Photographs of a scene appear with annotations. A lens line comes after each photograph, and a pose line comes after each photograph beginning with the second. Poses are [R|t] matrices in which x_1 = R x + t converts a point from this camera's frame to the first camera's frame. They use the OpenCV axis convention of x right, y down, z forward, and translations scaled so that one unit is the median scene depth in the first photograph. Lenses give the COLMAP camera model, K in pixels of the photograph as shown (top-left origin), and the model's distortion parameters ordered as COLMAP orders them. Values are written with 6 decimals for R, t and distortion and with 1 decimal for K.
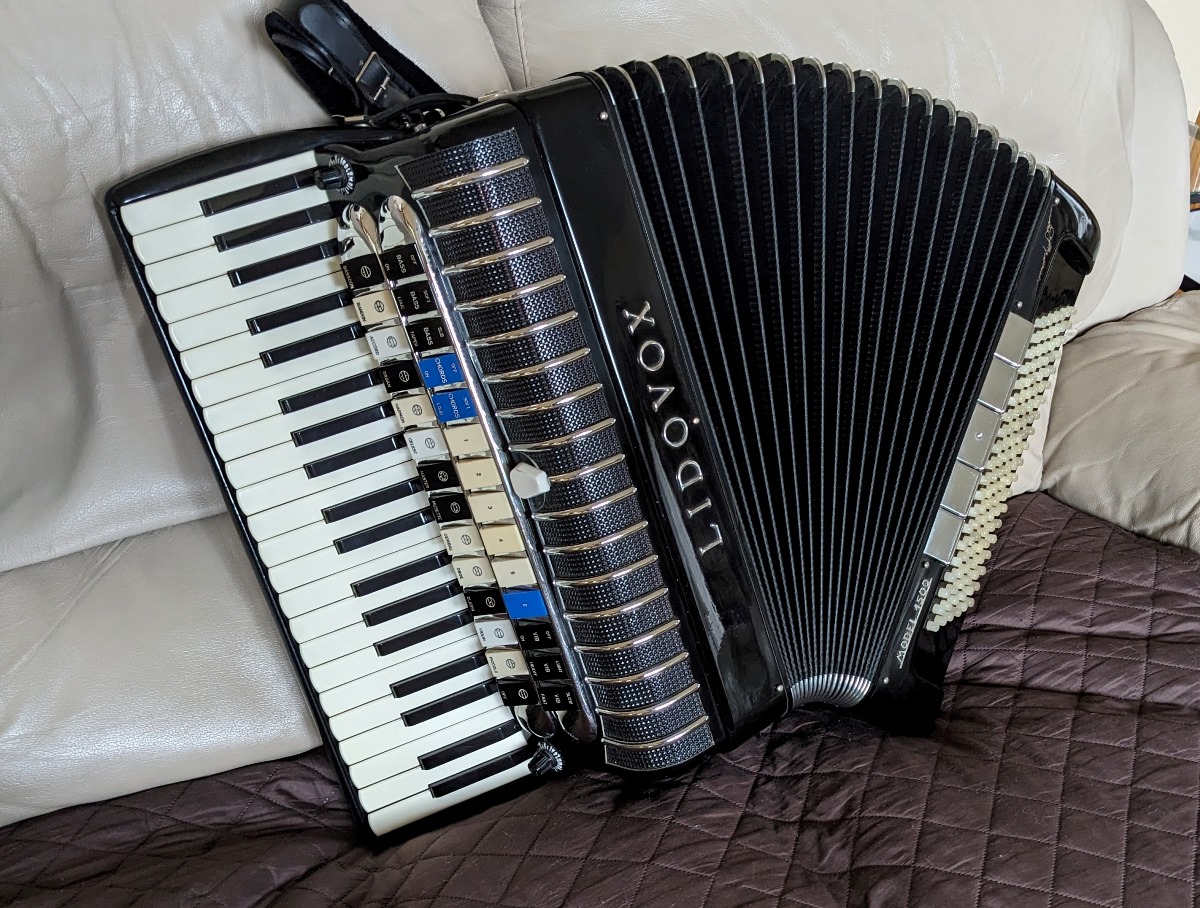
lens RADIAL K [[1127.6, 0, 600.6], [0, 1127.6, 411.9], [0, 0, 1]] dist [0.003655, 0.010495]
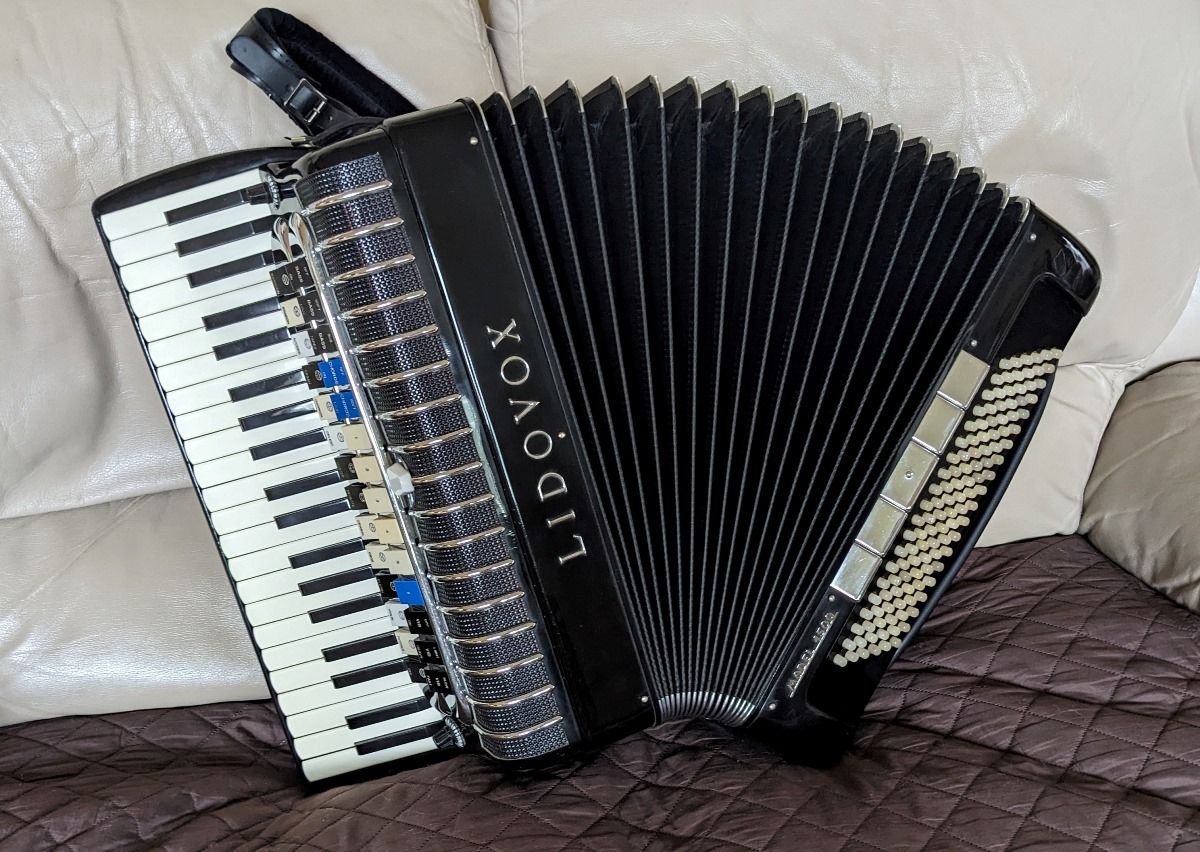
lens RADIAL K [[1070.7, 0, 600.0], [0, 1070.7, 426.0], [0, 0, 1]] dist [0.006580, 0.005788]
pose [[0.966748, 0.077886, -0.243584, 0.329450], [-0.071910, 0.996854, 0.033344, -0.034014], [0.245414, -0.014719, 0.969307, 0.045323]]
